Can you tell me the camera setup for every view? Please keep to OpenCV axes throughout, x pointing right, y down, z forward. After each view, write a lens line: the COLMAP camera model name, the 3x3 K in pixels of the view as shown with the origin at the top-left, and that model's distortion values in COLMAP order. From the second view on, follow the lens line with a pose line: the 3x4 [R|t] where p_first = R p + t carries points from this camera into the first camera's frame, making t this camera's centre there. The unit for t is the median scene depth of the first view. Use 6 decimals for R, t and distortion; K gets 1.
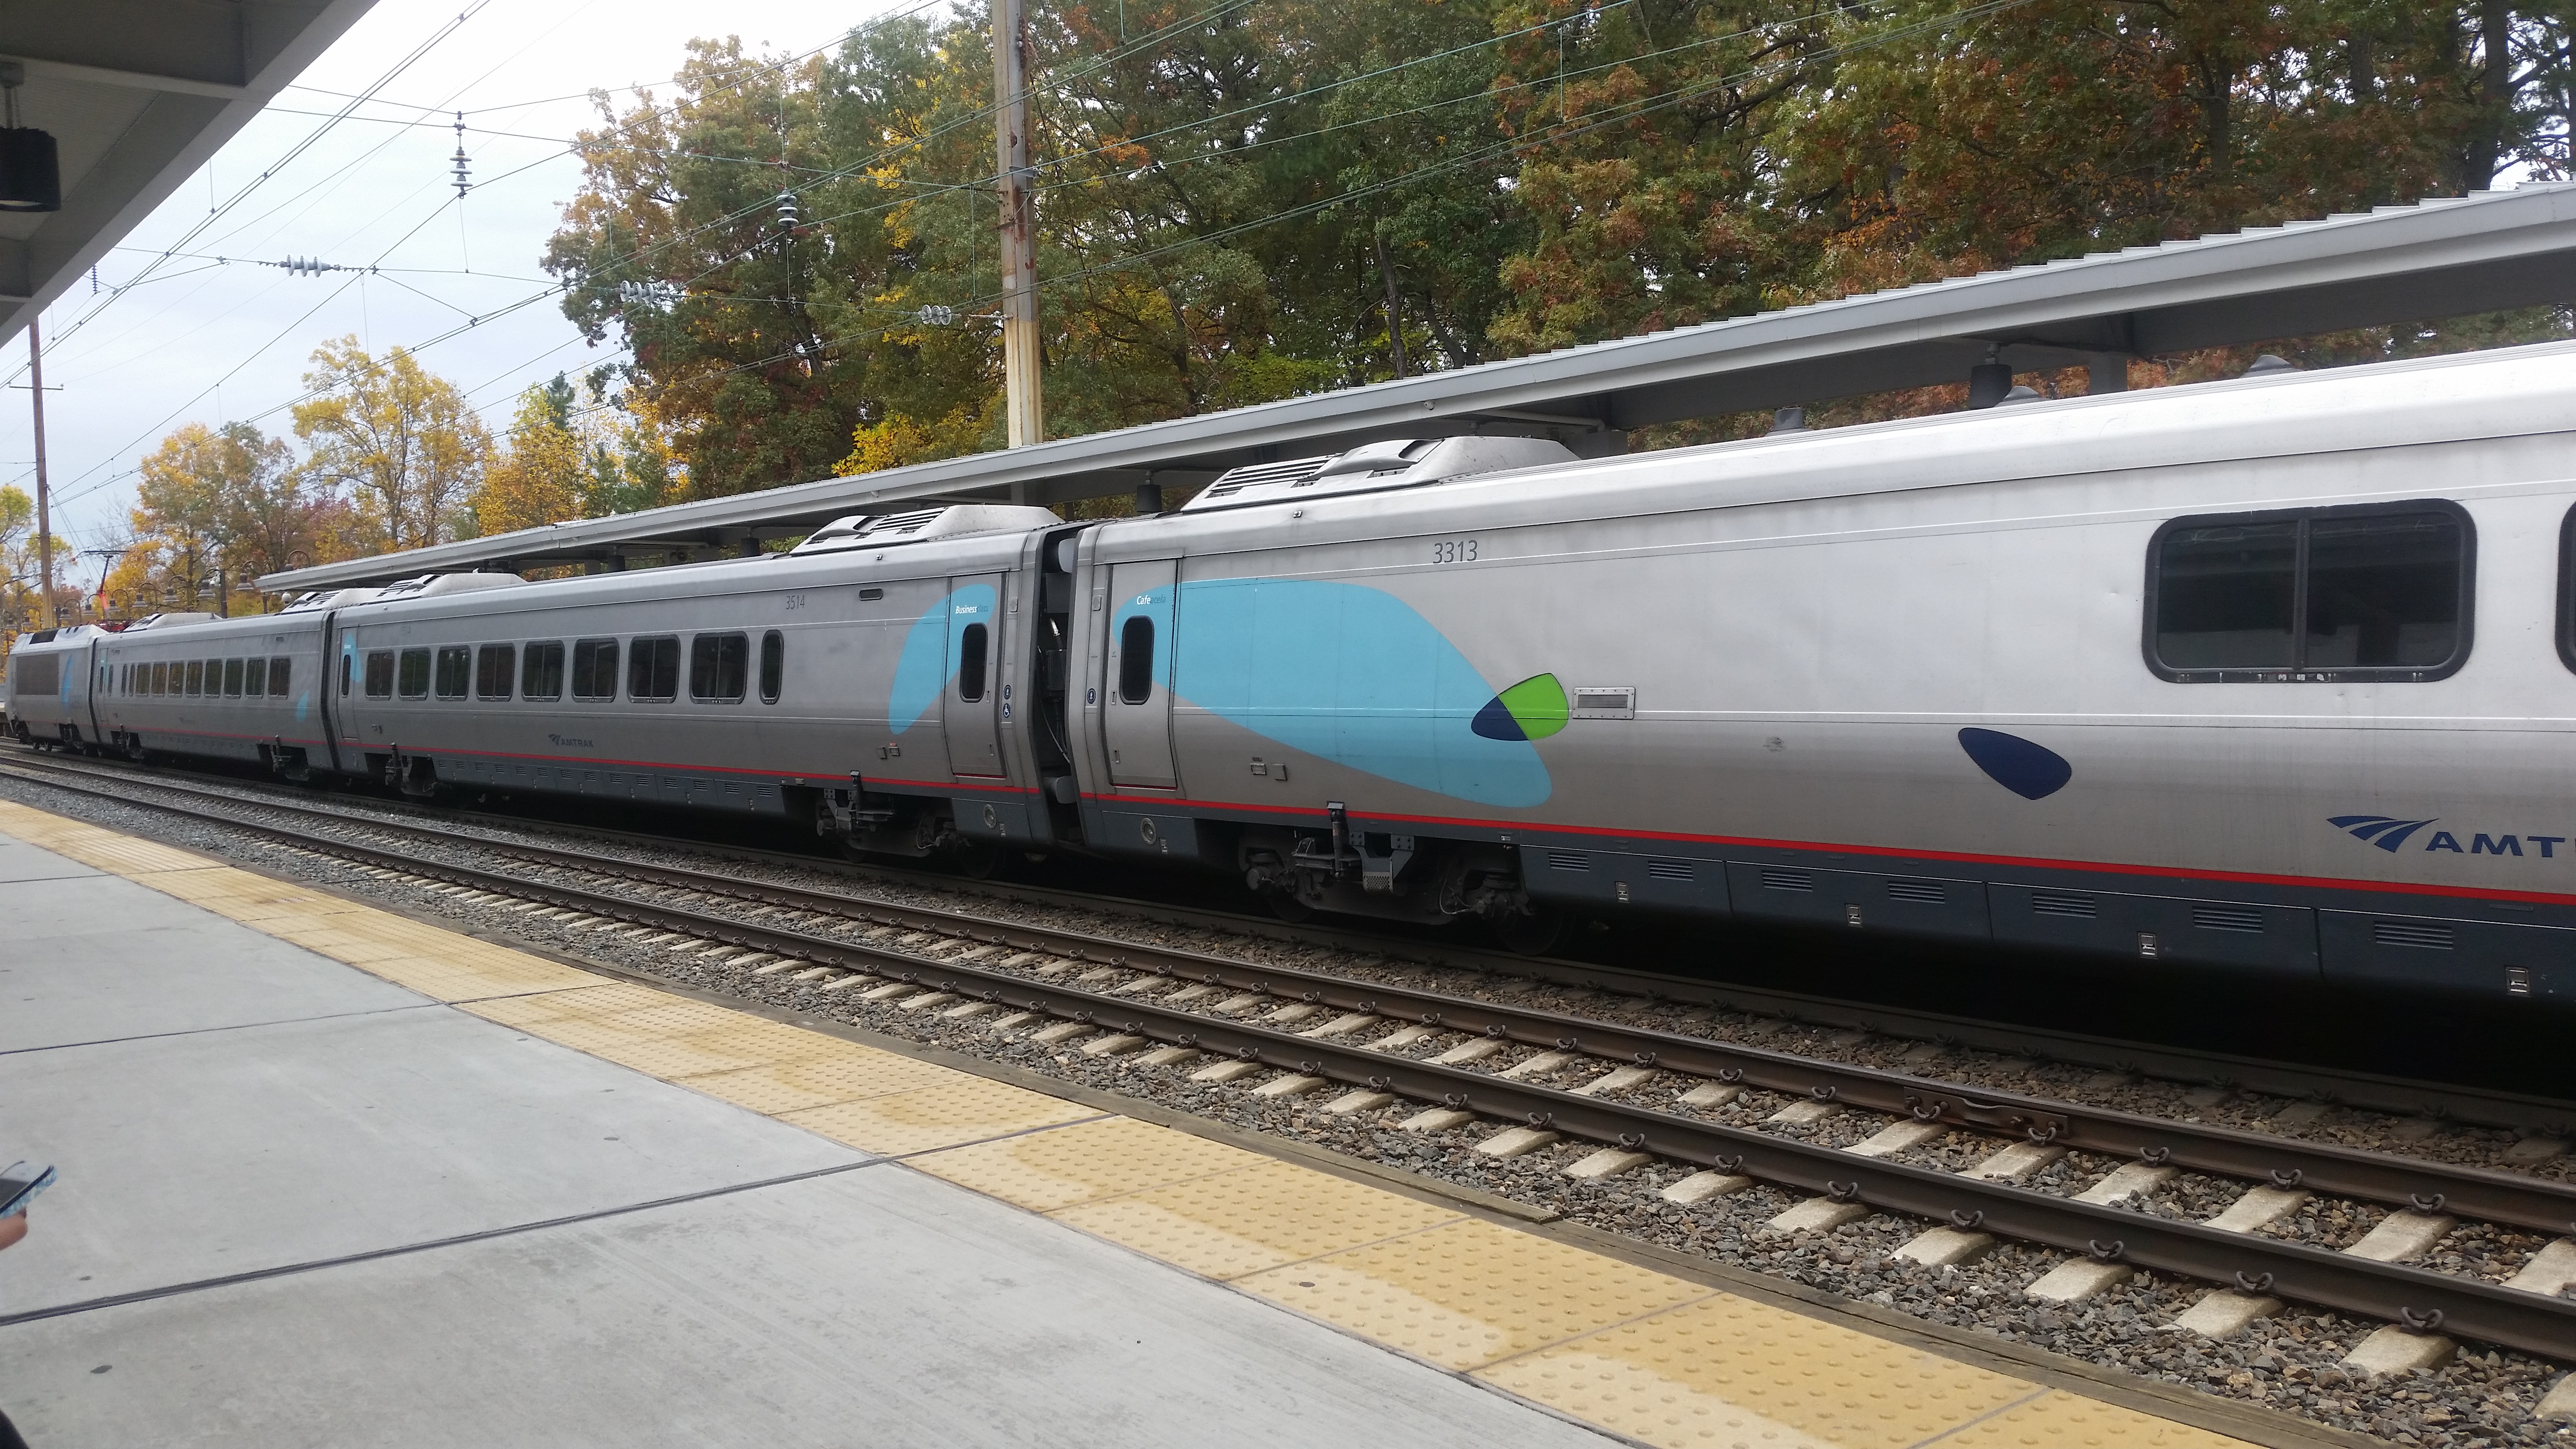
lens RADIAL K [[2147.8, 0, 1284.1], [0, 2147.8, 727.7], [0, 0, 1]] dist [0.225443, -0.551892]
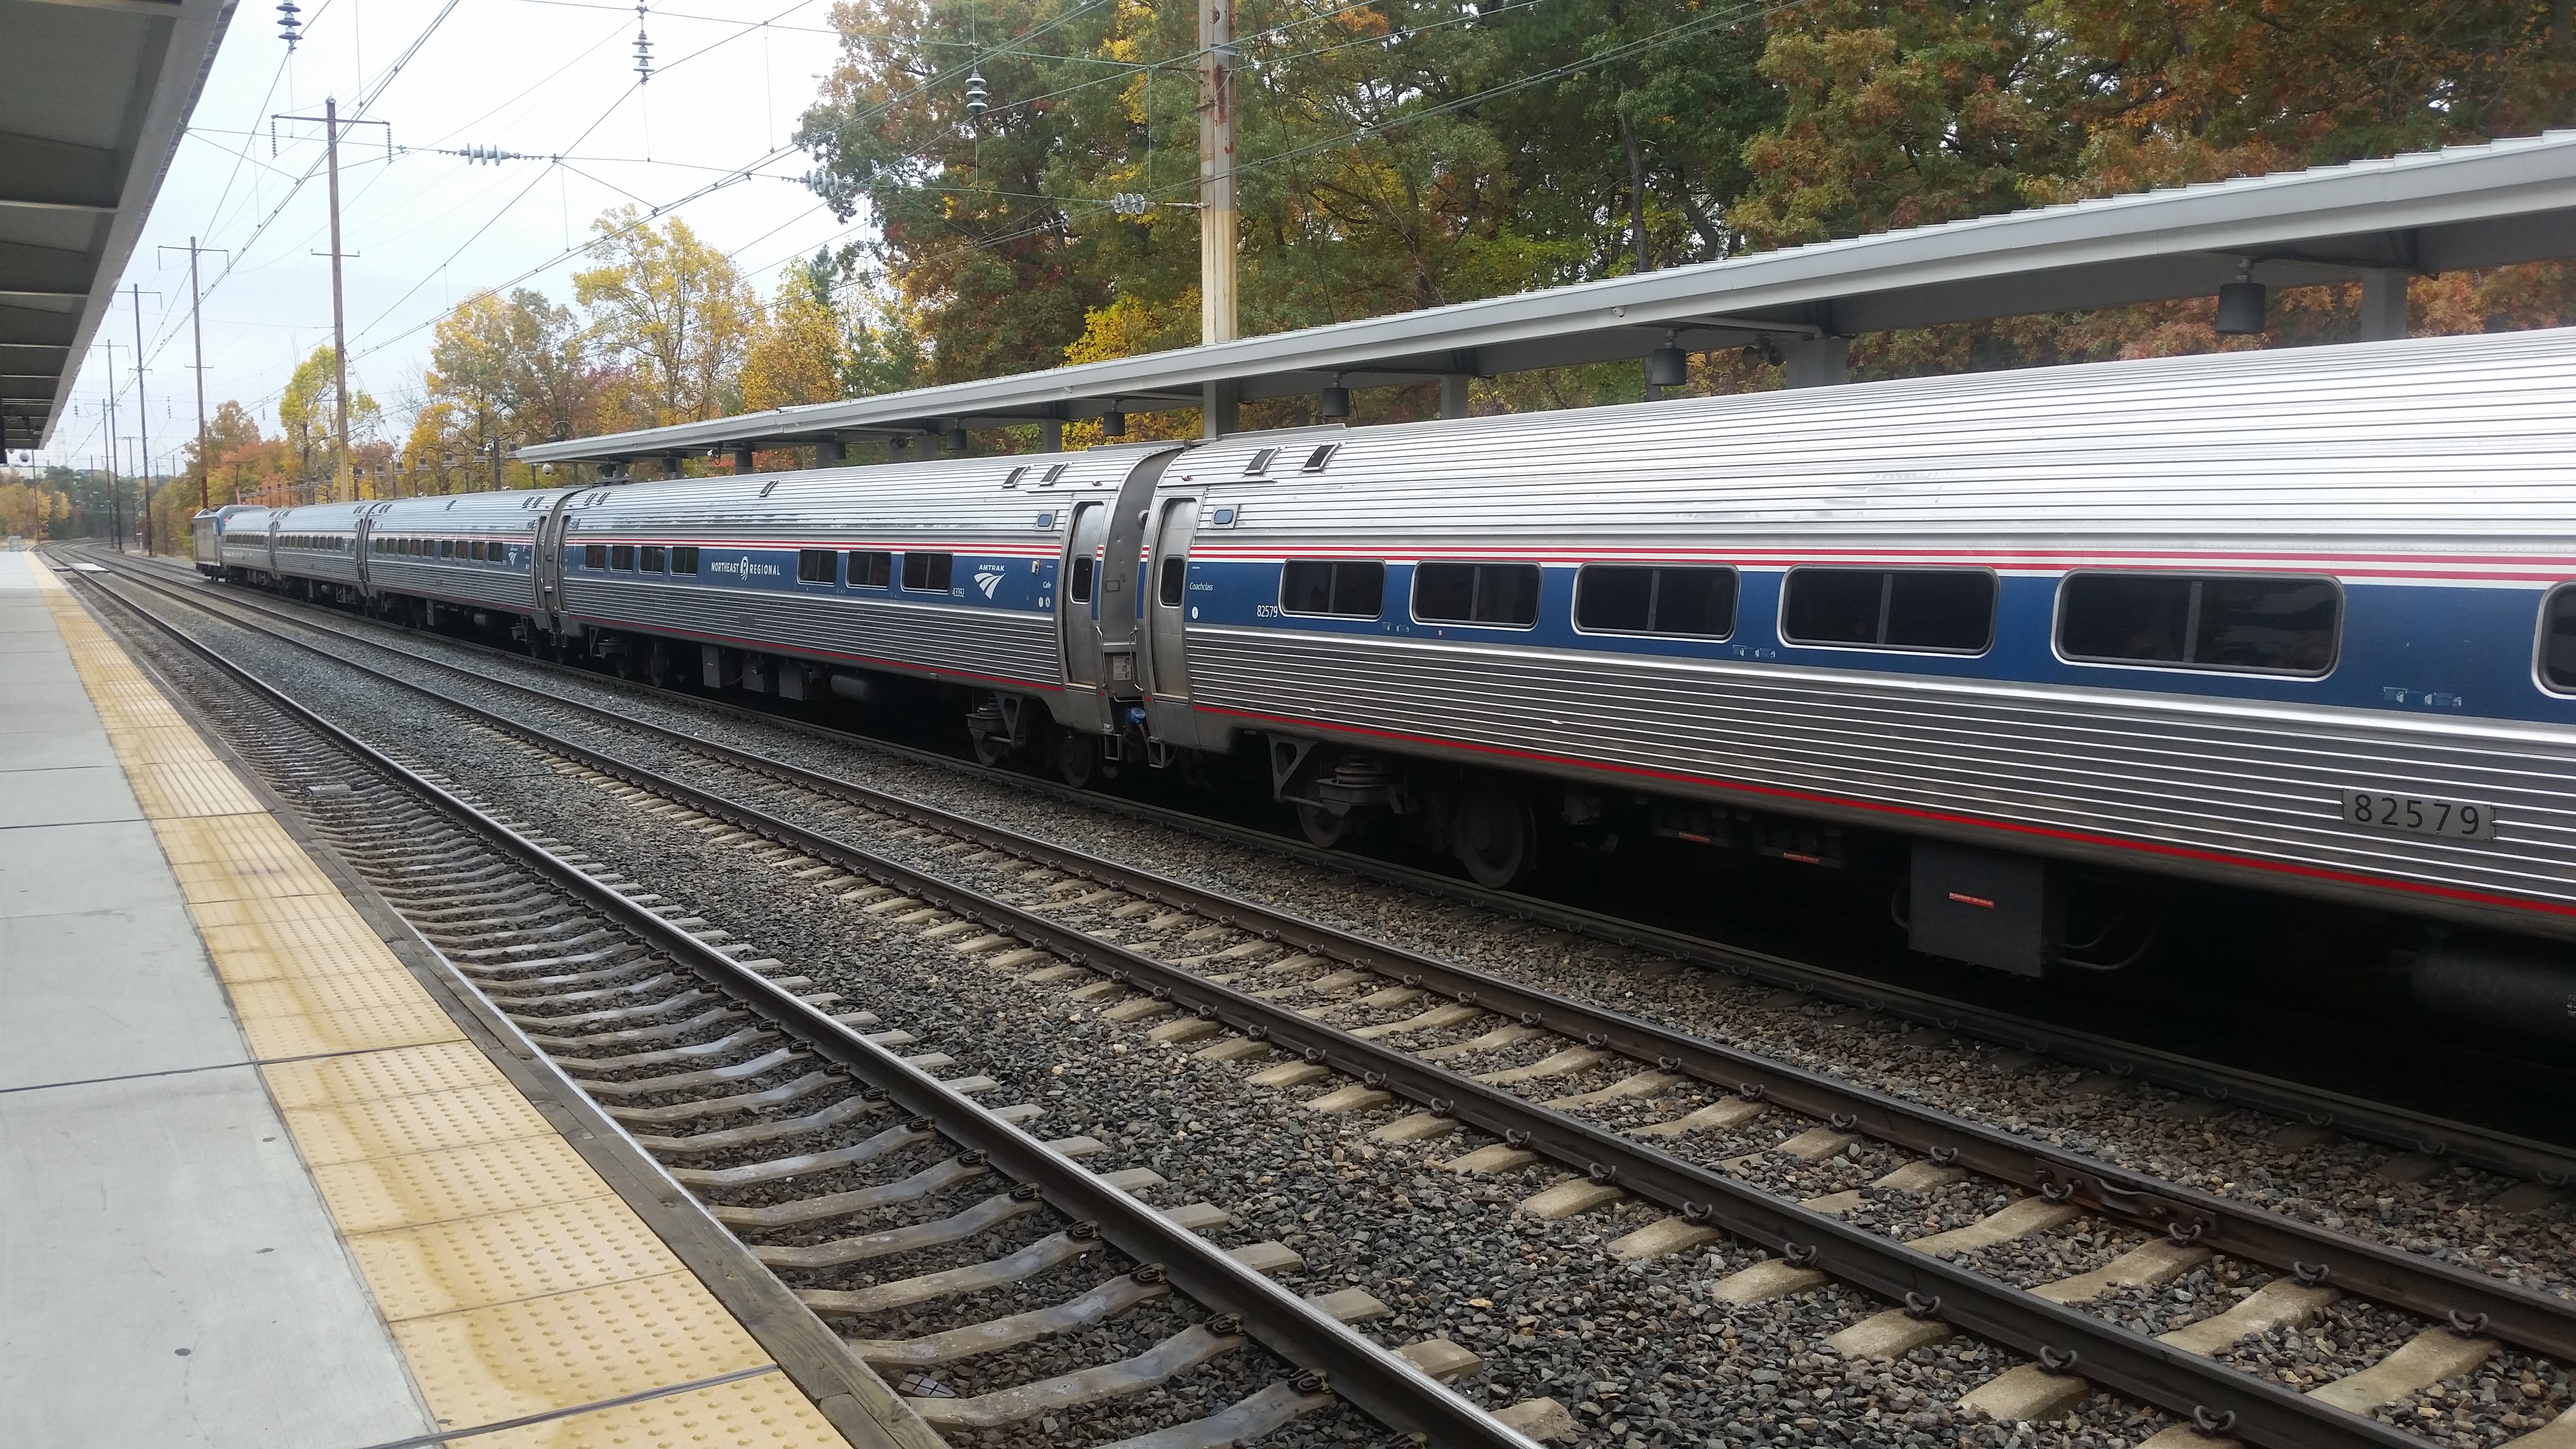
lens RADIAL K [[2147.8, 0, 1284.1], [0, 2147.8, 727.7], [0, 0, 1]] dist [0.225443, -0.551892]
pose [[0.991760, 0.034213, -0.123457, 0.033675], [-0.026884, 0.997803, 0.060556, -0.018392], [0.125257, -0.056738, 0.990501, 0.042272]]
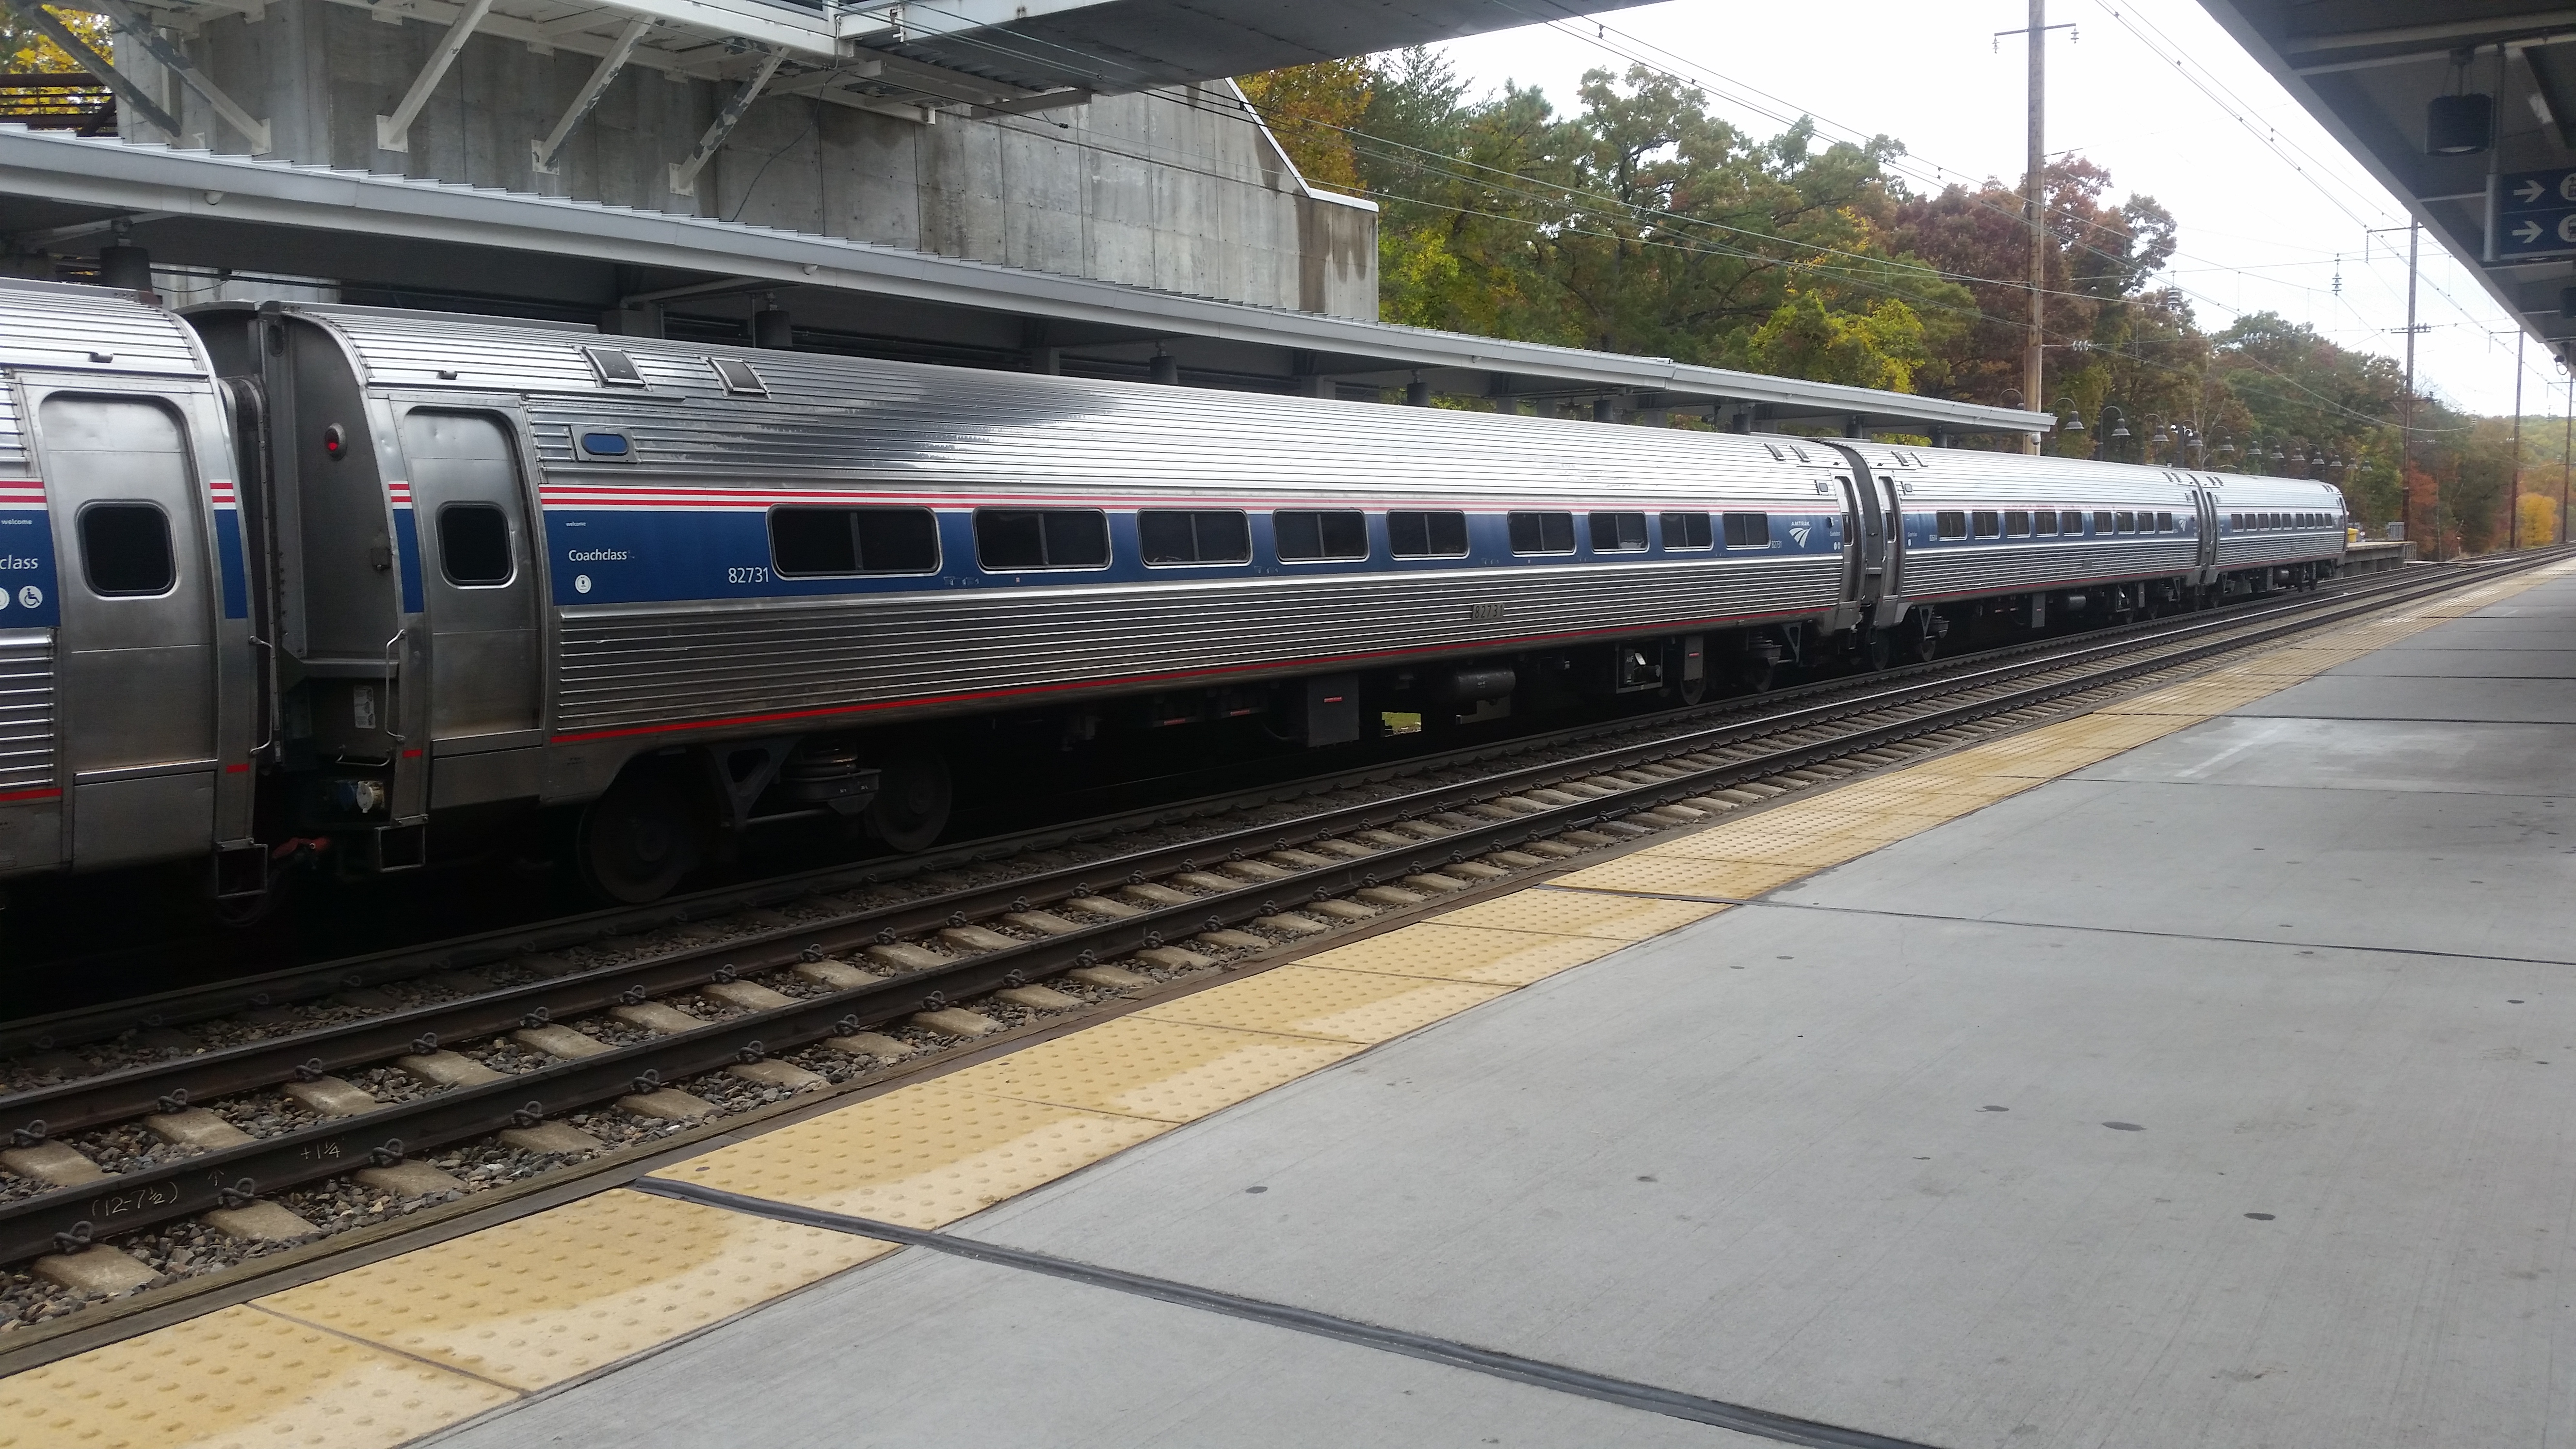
lens RADIAL K [[2147.8, 0, 1284.1], [0, 2147.8, 727.7], [0, 0, 1]] dist [0.225443, -0.551892]
pose [[-0.323145, -0.092798, 0.941789, -0.287654], [0.012958, 0.994653, 0.102453, -0.023888], [-0.946261, 0.045311, -0.320215, 0.409568]]
